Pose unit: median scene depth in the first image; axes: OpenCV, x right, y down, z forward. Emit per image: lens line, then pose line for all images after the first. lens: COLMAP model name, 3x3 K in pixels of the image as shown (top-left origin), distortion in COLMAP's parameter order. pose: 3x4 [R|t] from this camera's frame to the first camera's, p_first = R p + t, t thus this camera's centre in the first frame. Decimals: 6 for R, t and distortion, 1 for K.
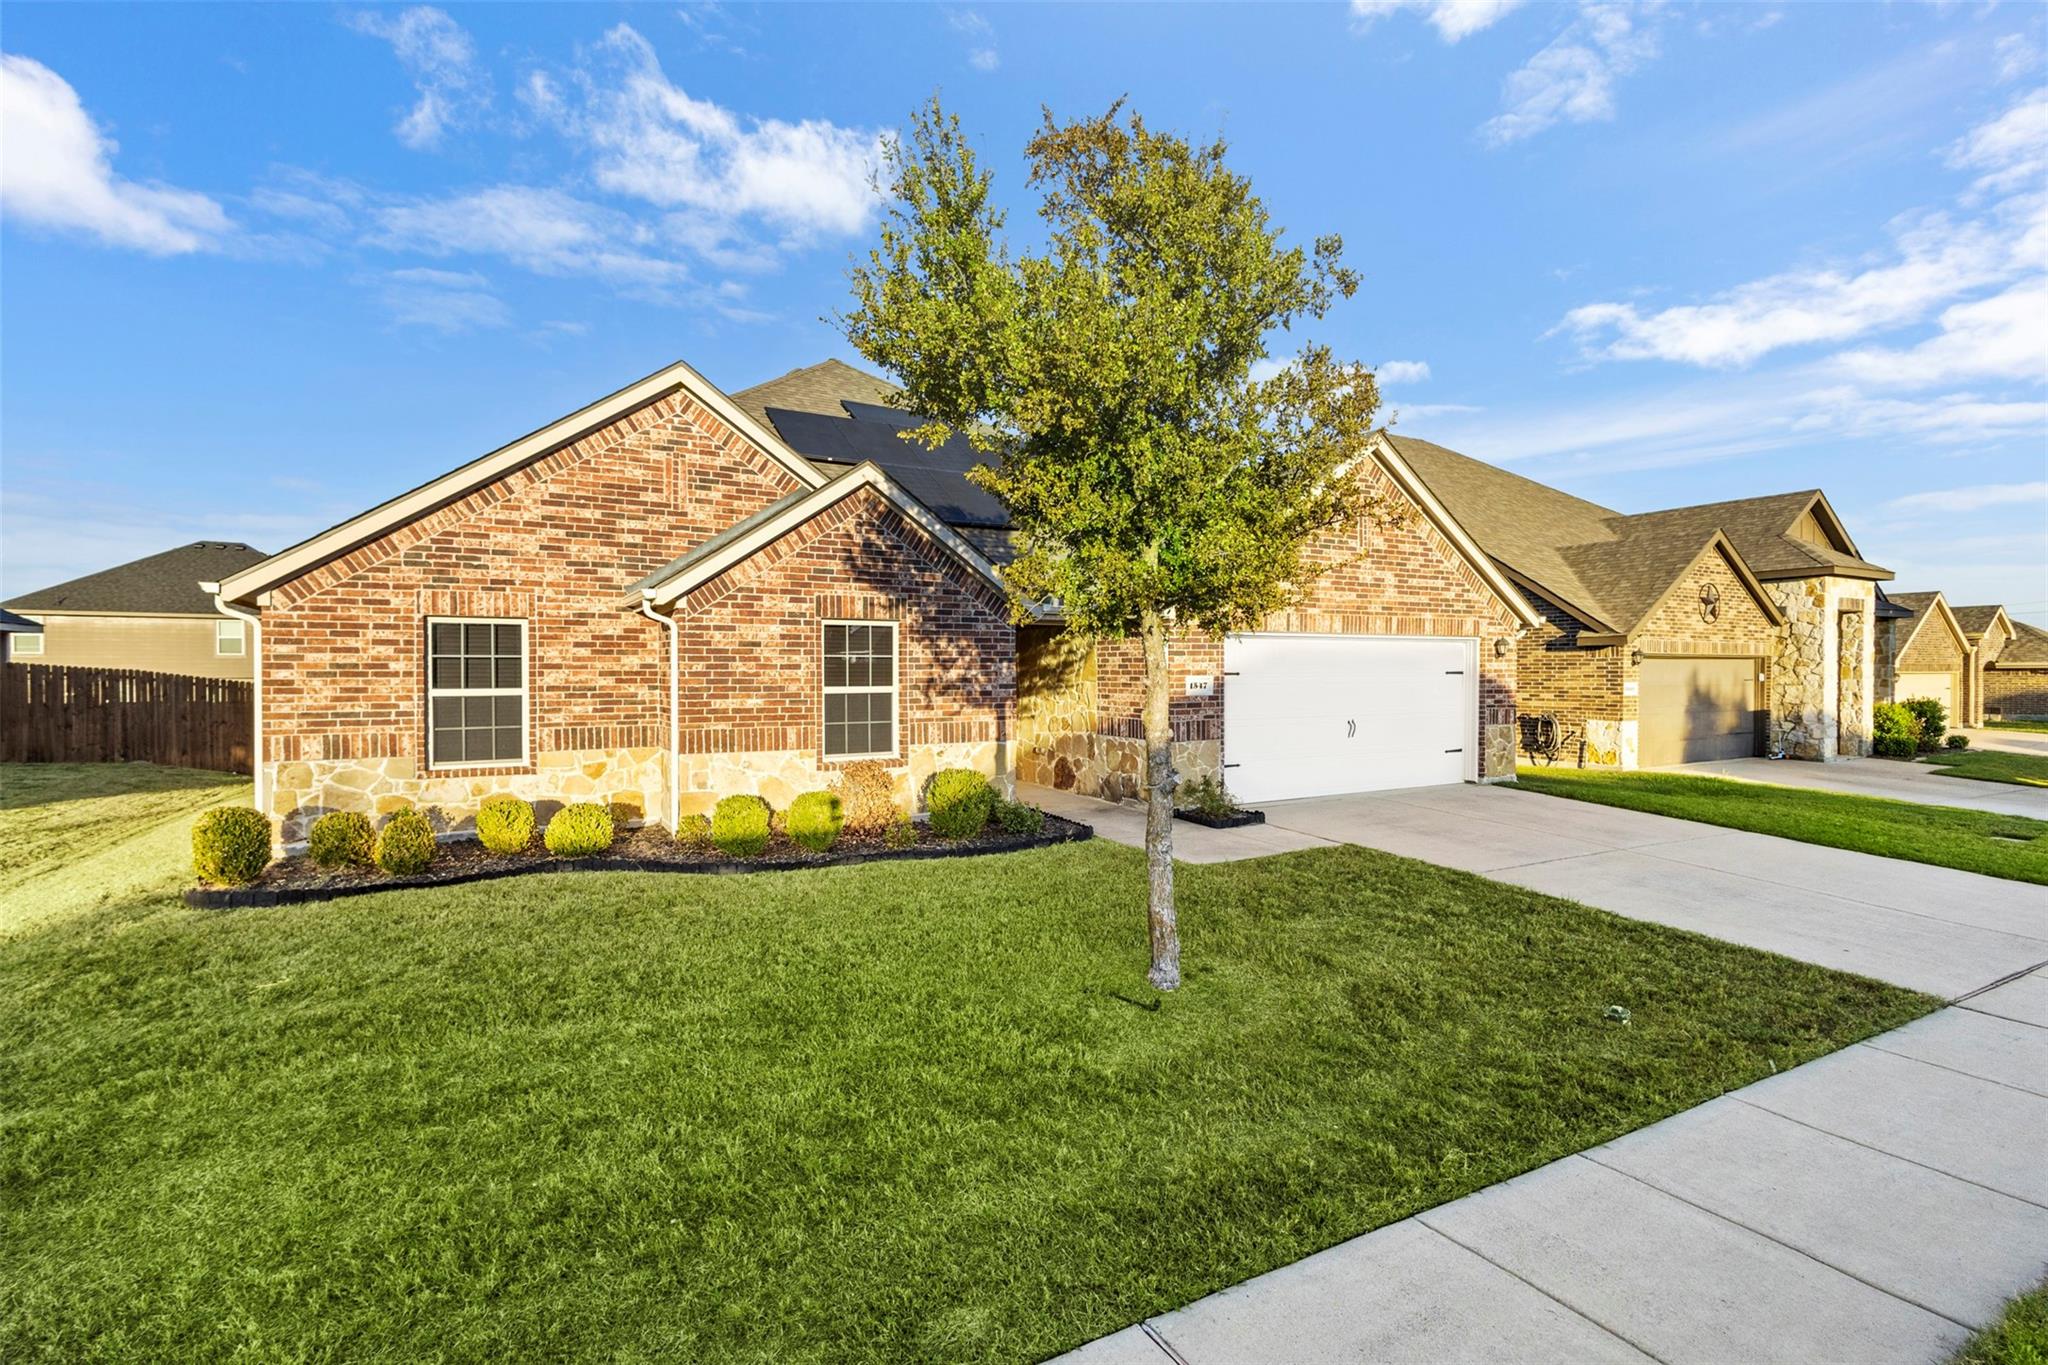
lens RADIAL K [[939.8, 0, 1031.5], [0, 939.8, 675.1], [0, 0, 1]] dist [0.010102, -0.002767]
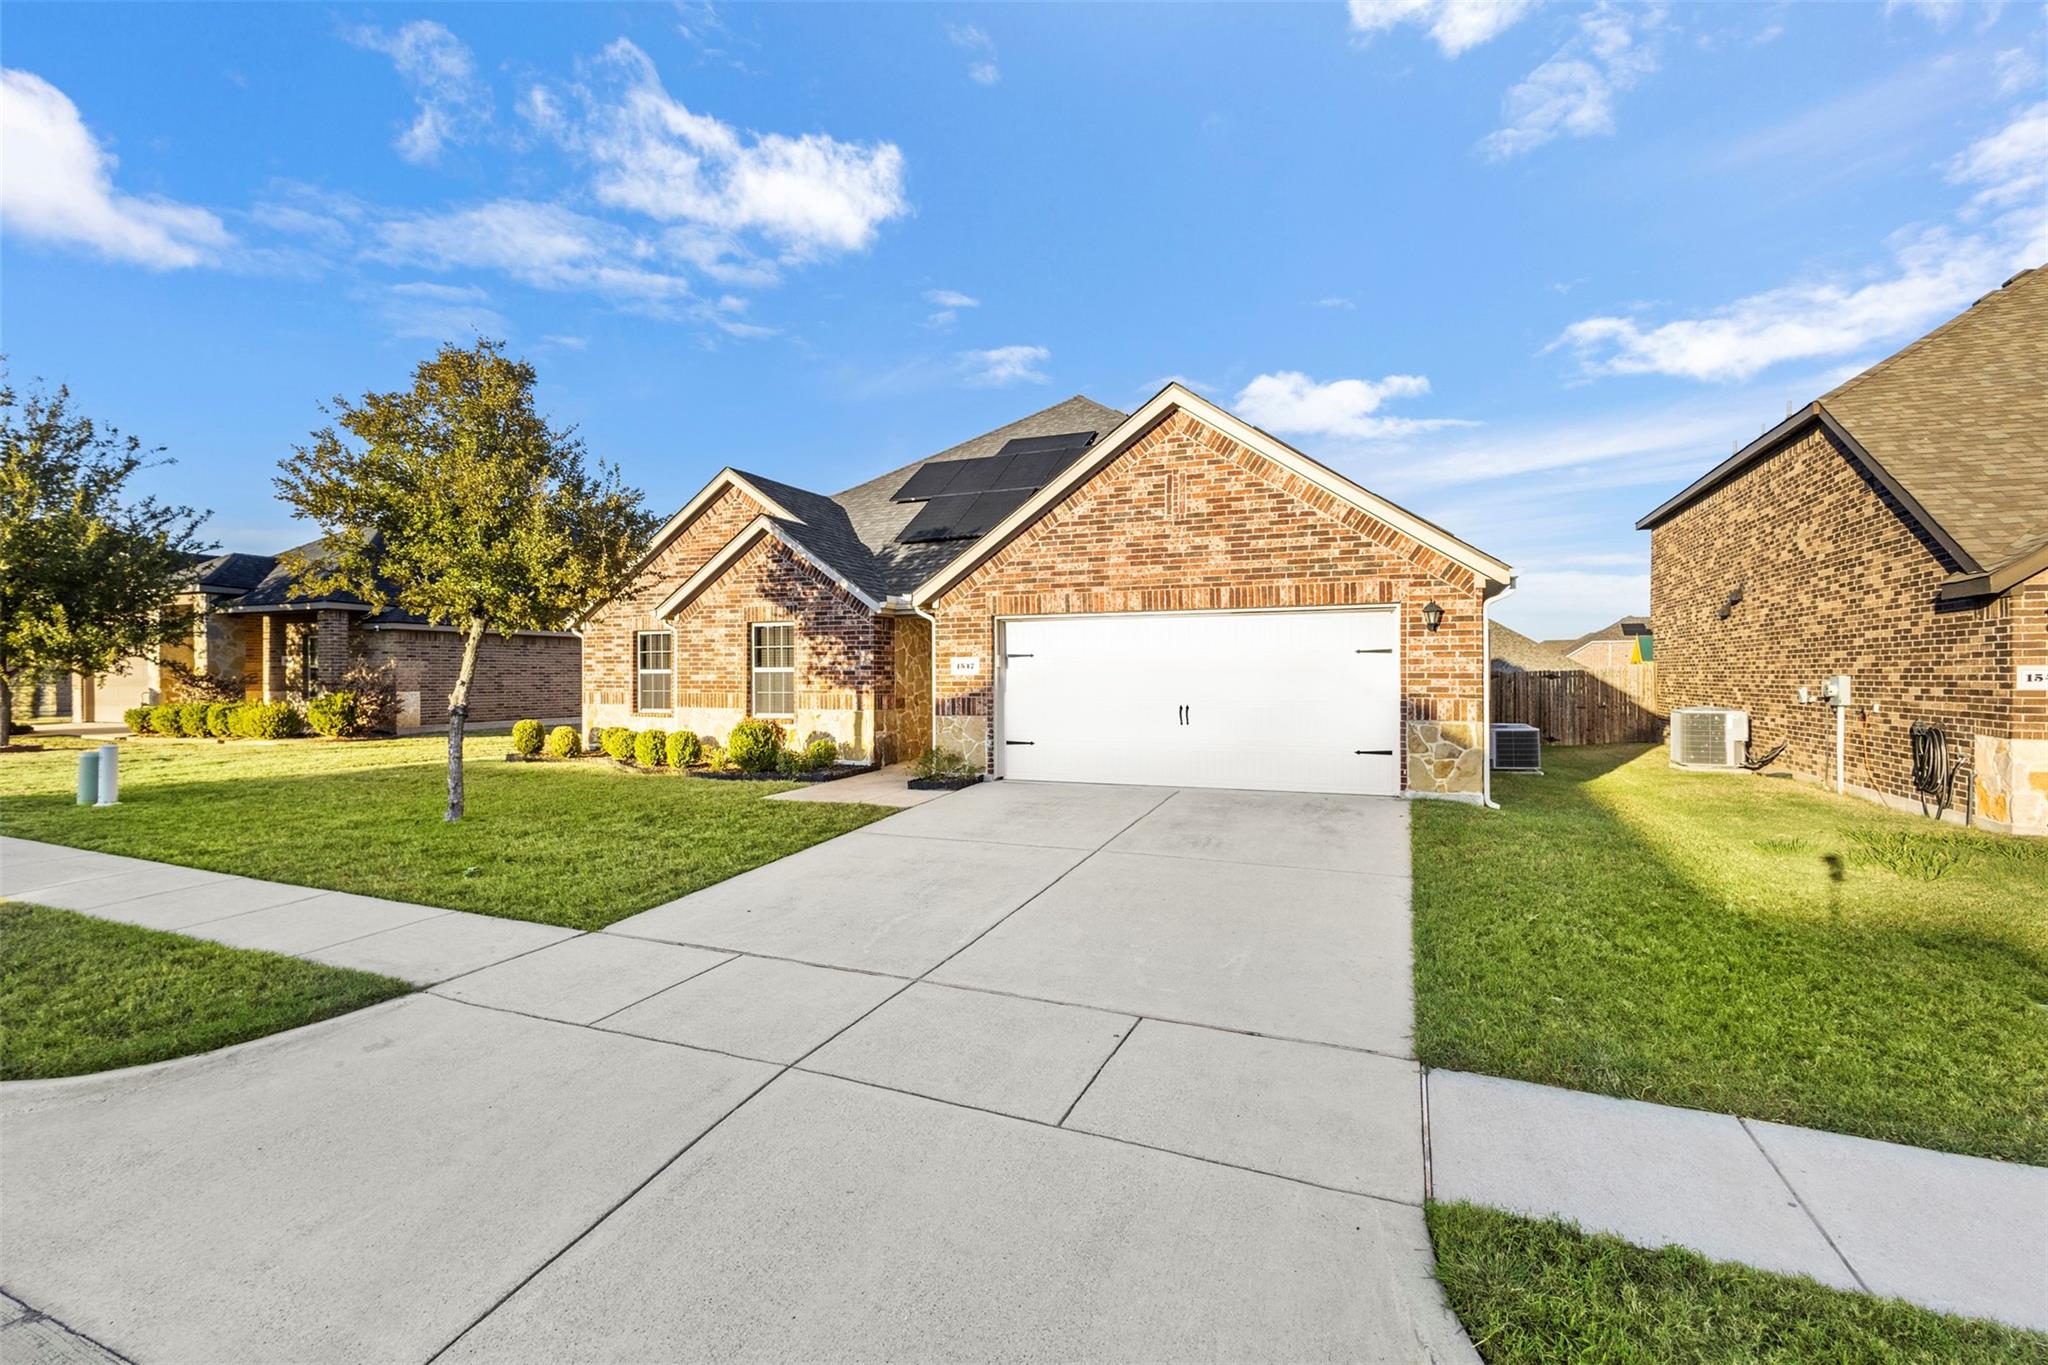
lens RADIAL K [[939.8, 0, 1016.4], [0, 939.8, 679.9], [0, 0, 1]] dist [0.010102, -0.002767]
pose [[0.607662, 0.002970, -0.794190, 1.180201], [-0.002023, 0.999996, 0.002191, 0.026184], [0.794193, 0.000275, 0.607665, 0.399350]]
